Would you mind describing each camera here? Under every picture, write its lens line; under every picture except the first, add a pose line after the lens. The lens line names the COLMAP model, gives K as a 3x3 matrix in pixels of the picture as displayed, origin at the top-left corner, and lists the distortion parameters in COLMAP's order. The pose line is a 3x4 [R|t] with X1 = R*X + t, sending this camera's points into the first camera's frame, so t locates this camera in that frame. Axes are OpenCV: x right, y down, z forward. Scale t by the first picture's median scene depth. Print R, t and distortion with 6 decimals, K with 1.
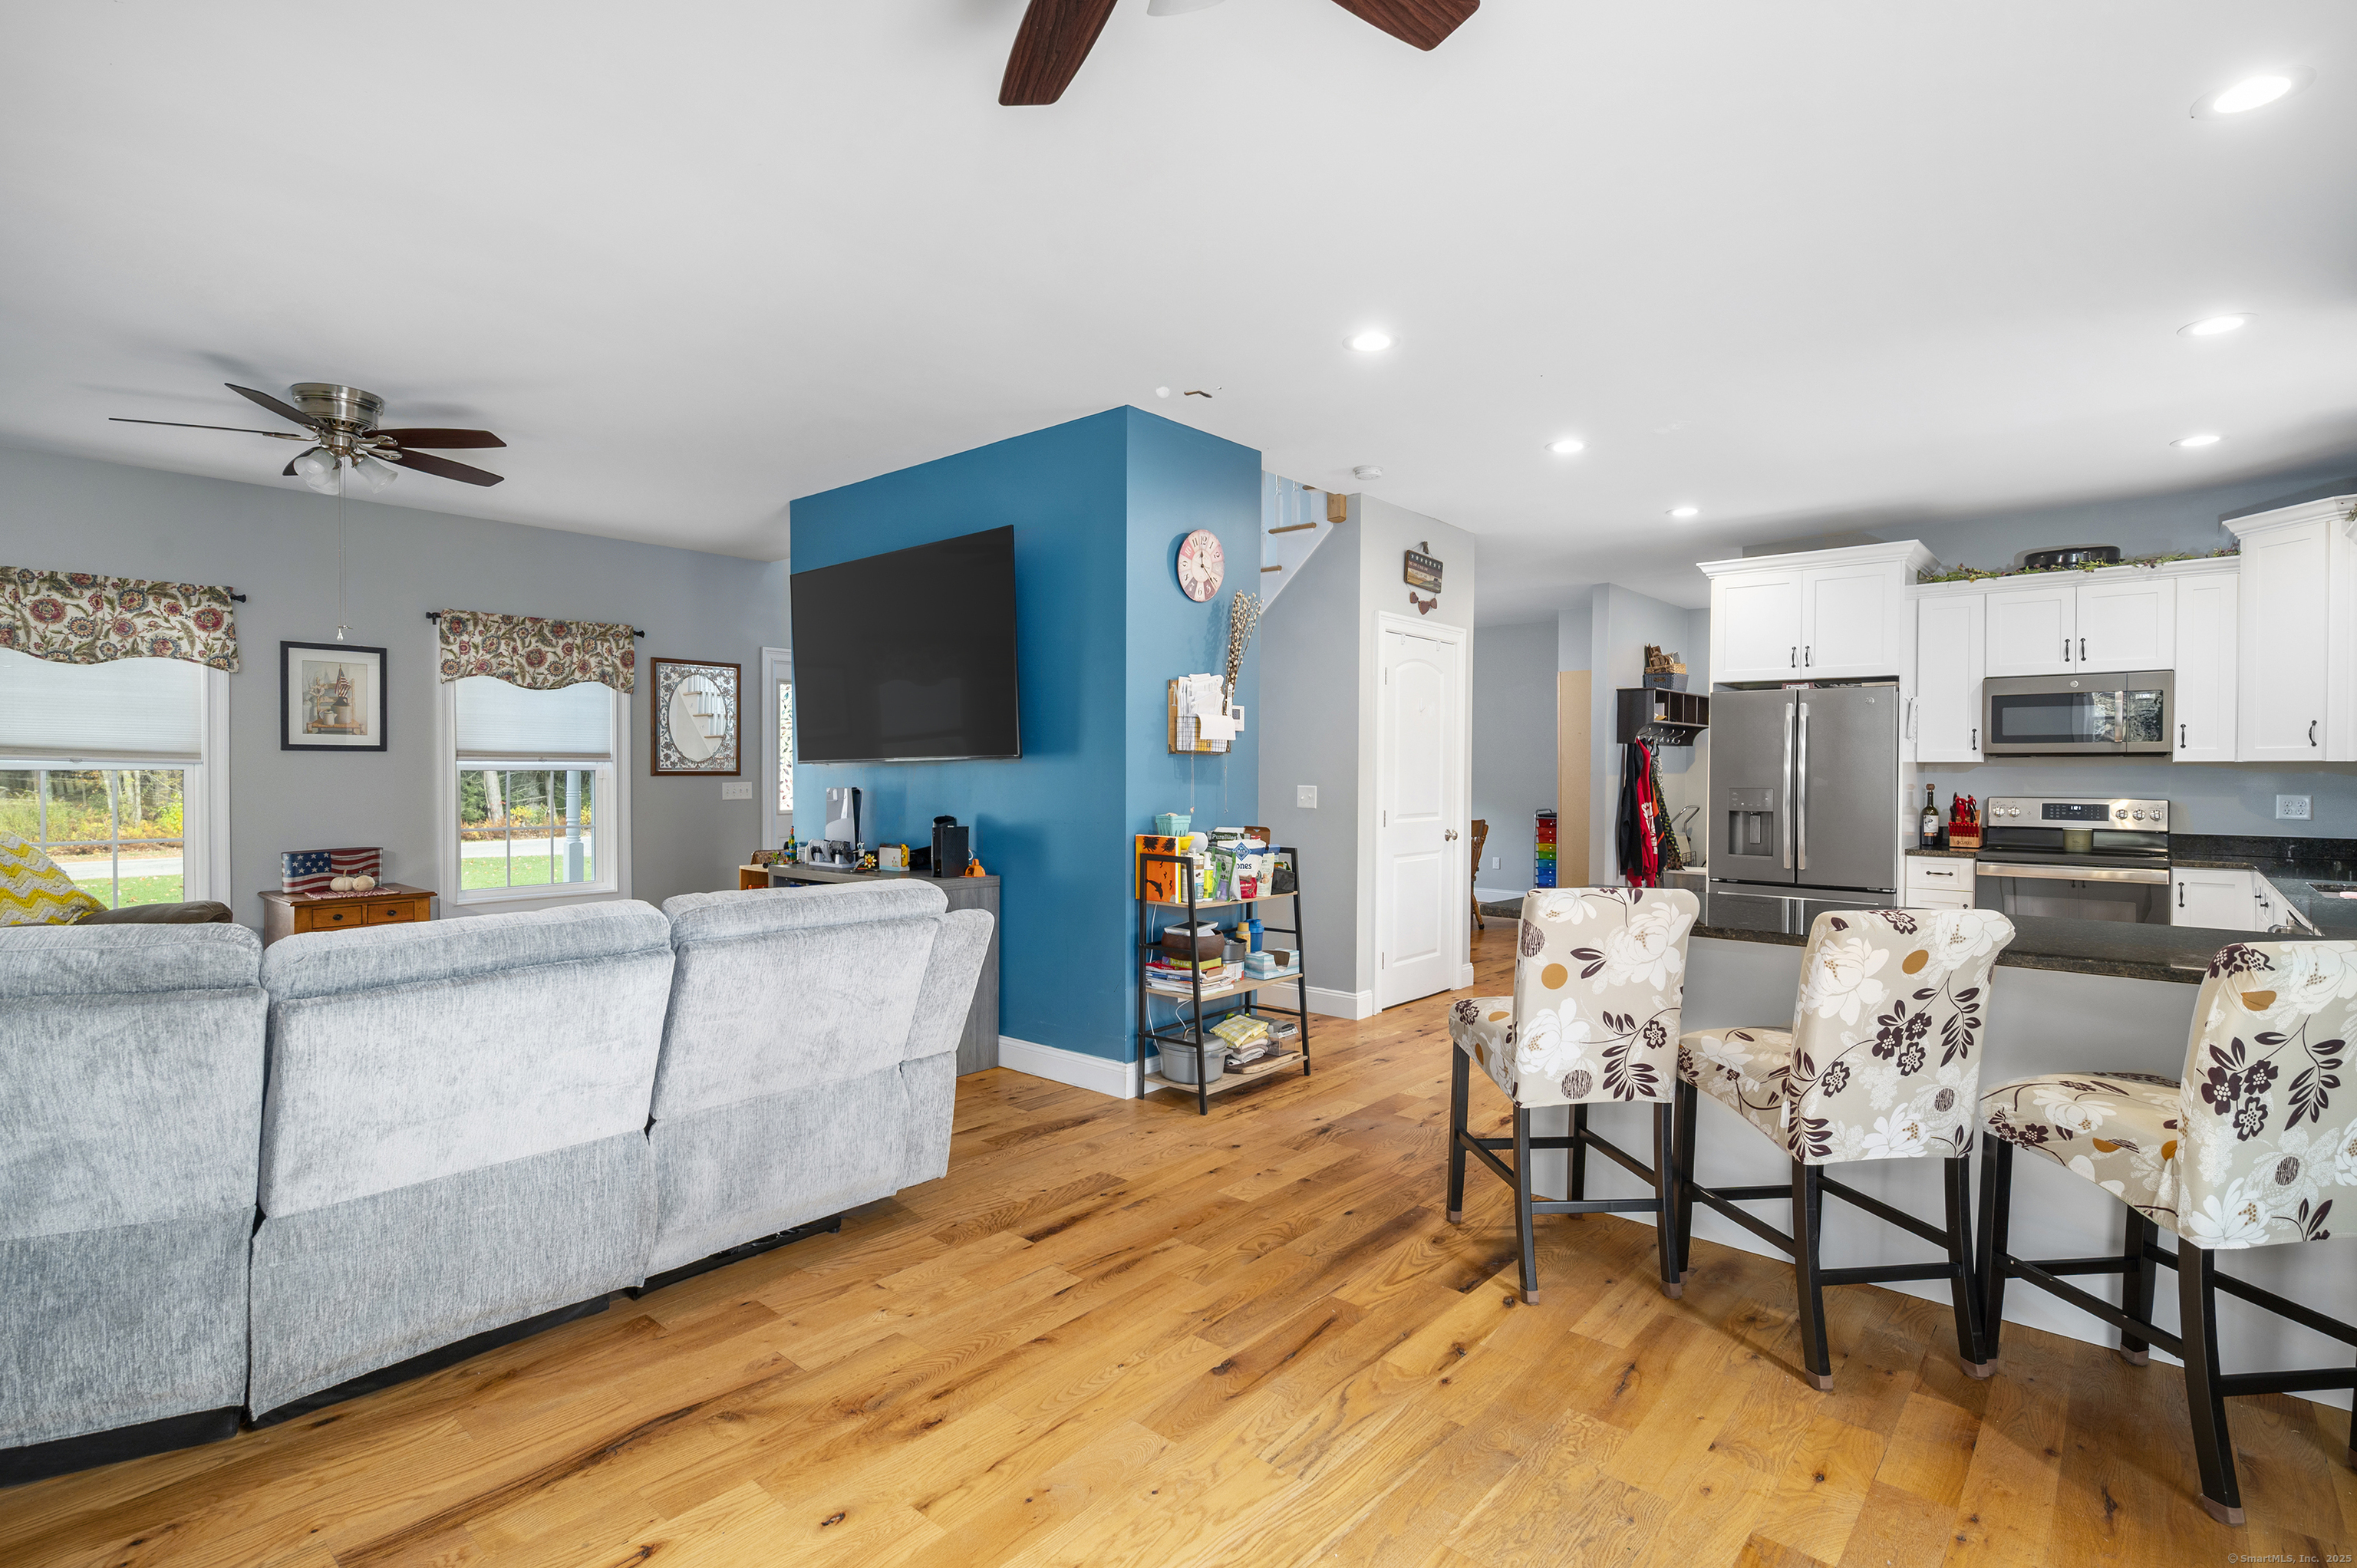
lens RADIAL K [[1134.8, 0, 1164.8], [0, 1134.8, 784.1], [0, 0, 1]] dist [0.001251, 0.000219]
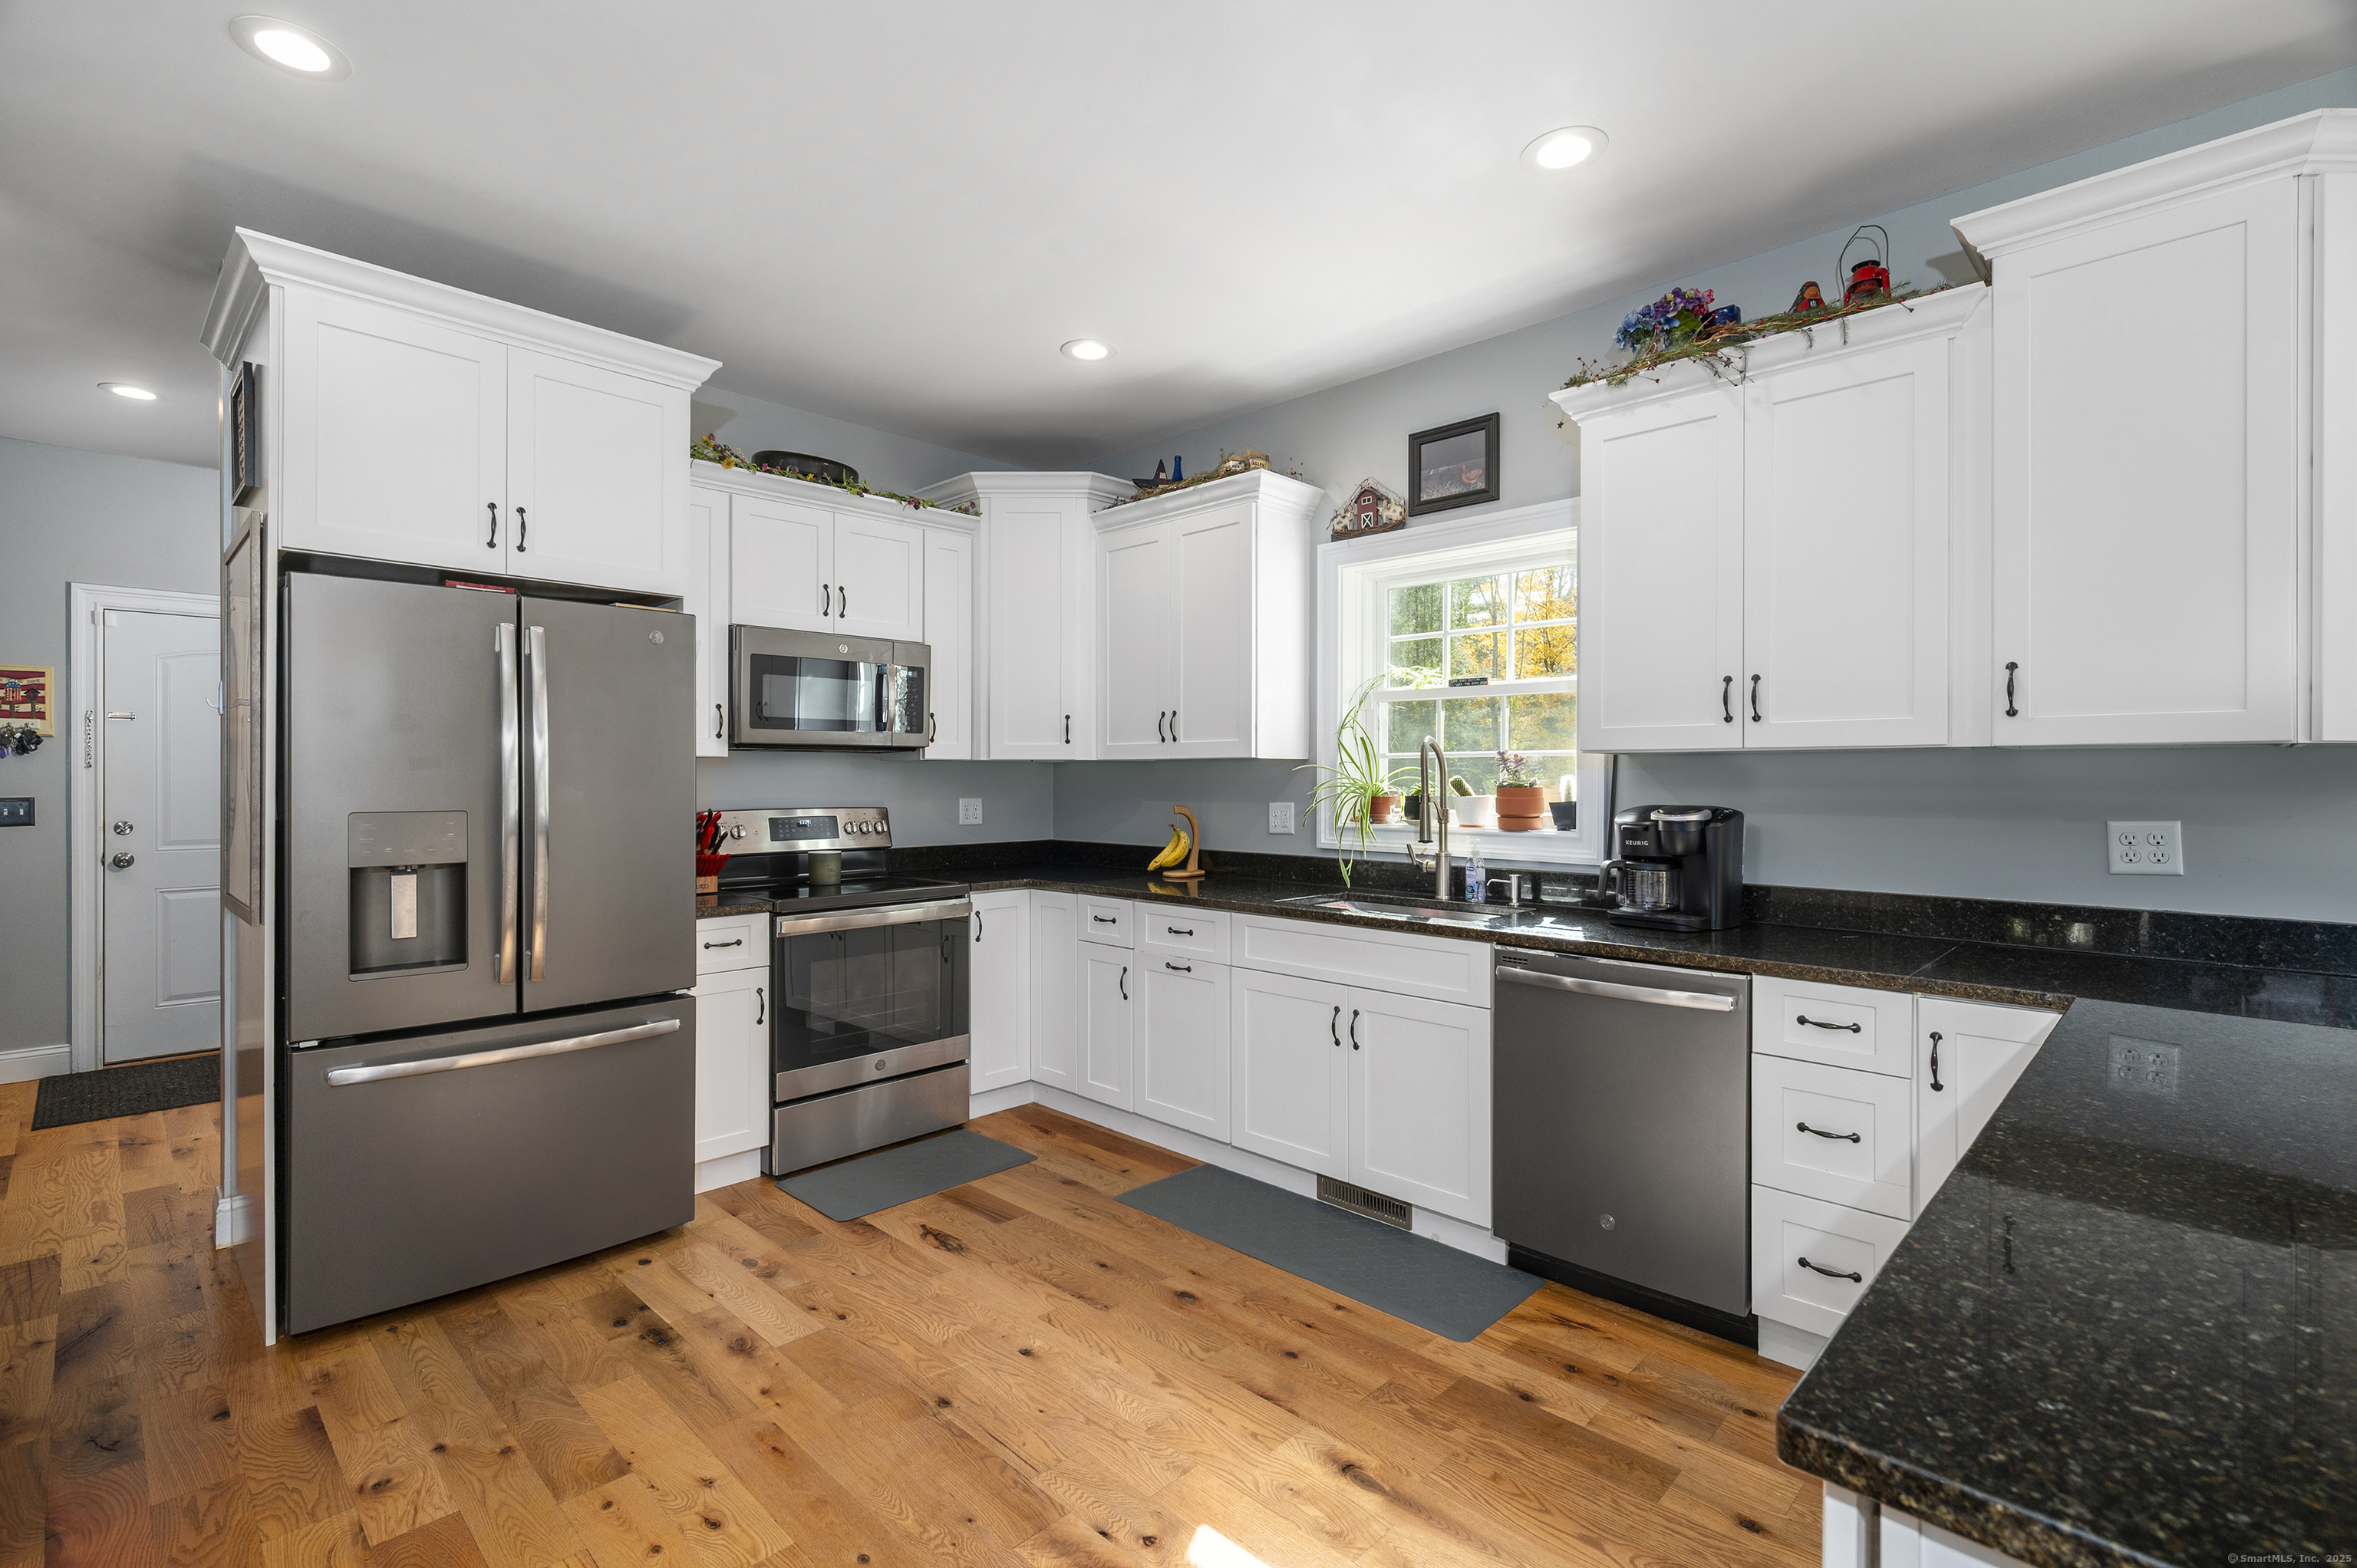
lens RADIAL K [[1071.0, 0, 1168.0], [0, 1071.0, 777.3], [0, 0, 1]] dist [-0.004335, 0.000745]
pose [[0.052139, -0.005093, 0.998627, 0.141225], [0.010789, 0.999932, 0.004536, -0.008342], [-0.998582, 0.010538, 0.052190, 0.755892]]
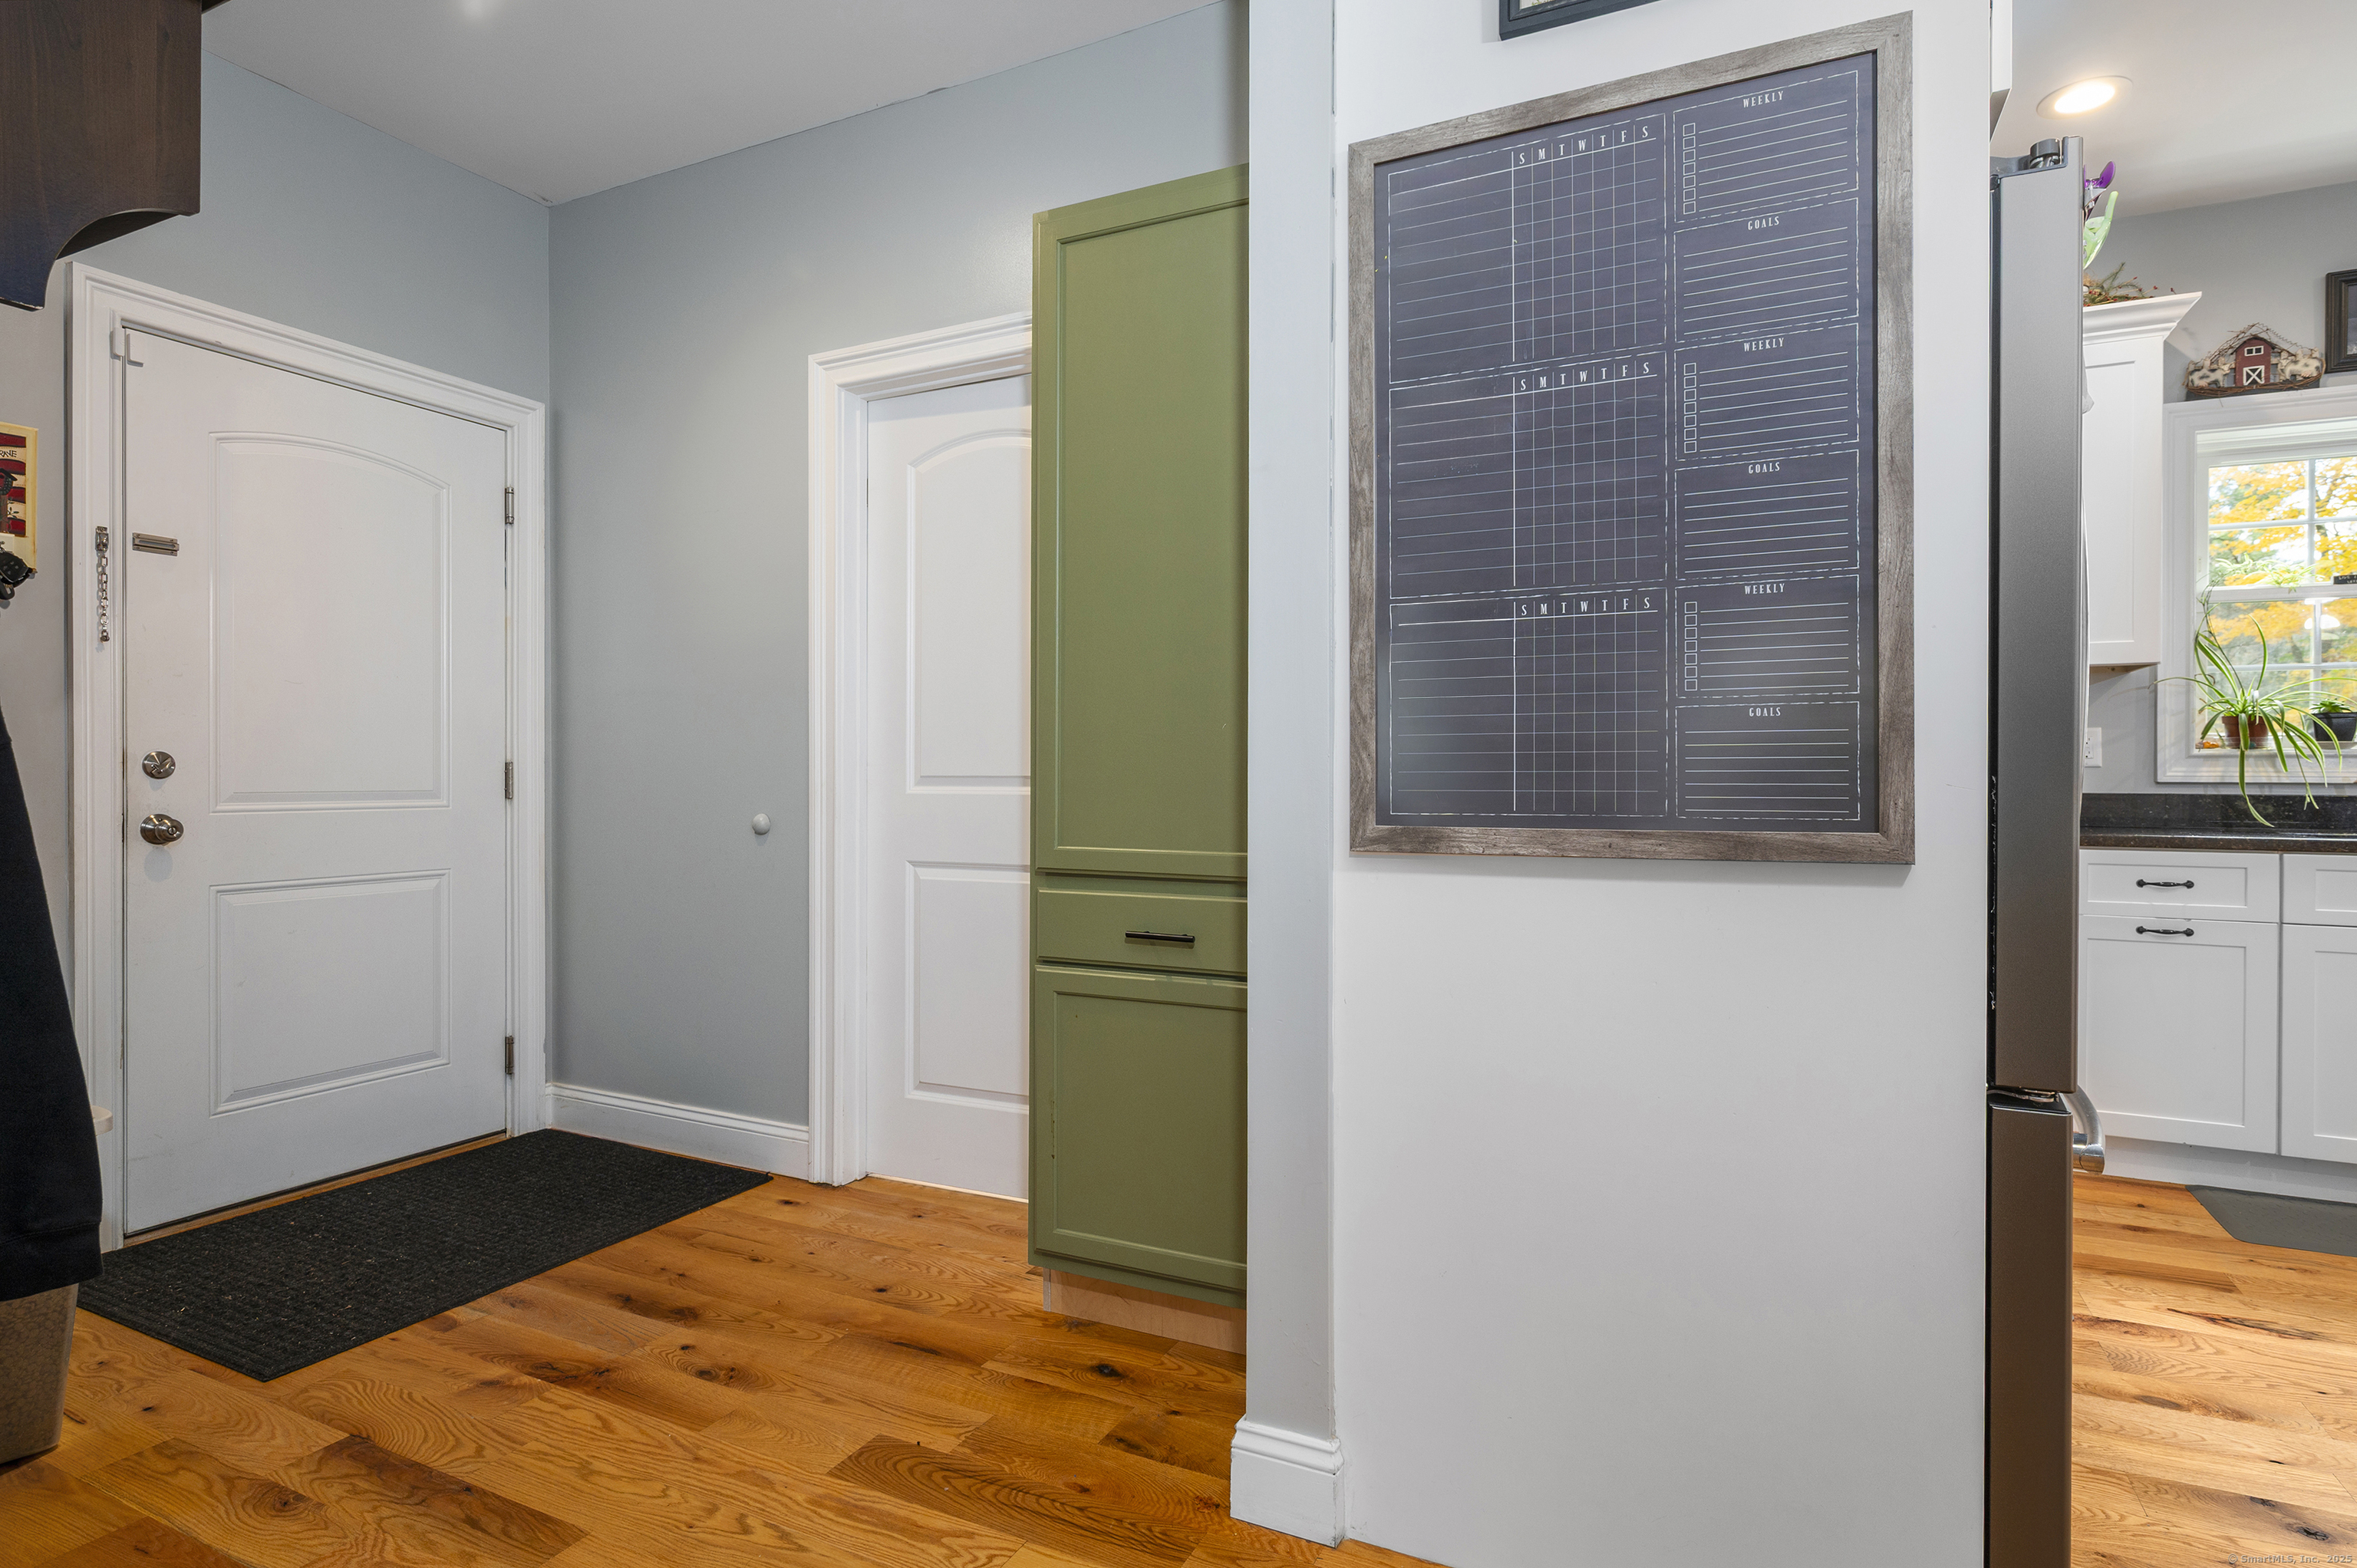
lens RADIAL K [[1205.4, 0, 1189.5], [0, 1205.4, 781.6], [0, 0, 1]] dist [0.001950, 0.001675]
pose [[-0.258170, -0.010067, 0.966047, 0.401520], [0.006771, 0.999902, 0.012230, 0.036844], [-0.966076, 0.009698, -0.258077, 1.451291]]
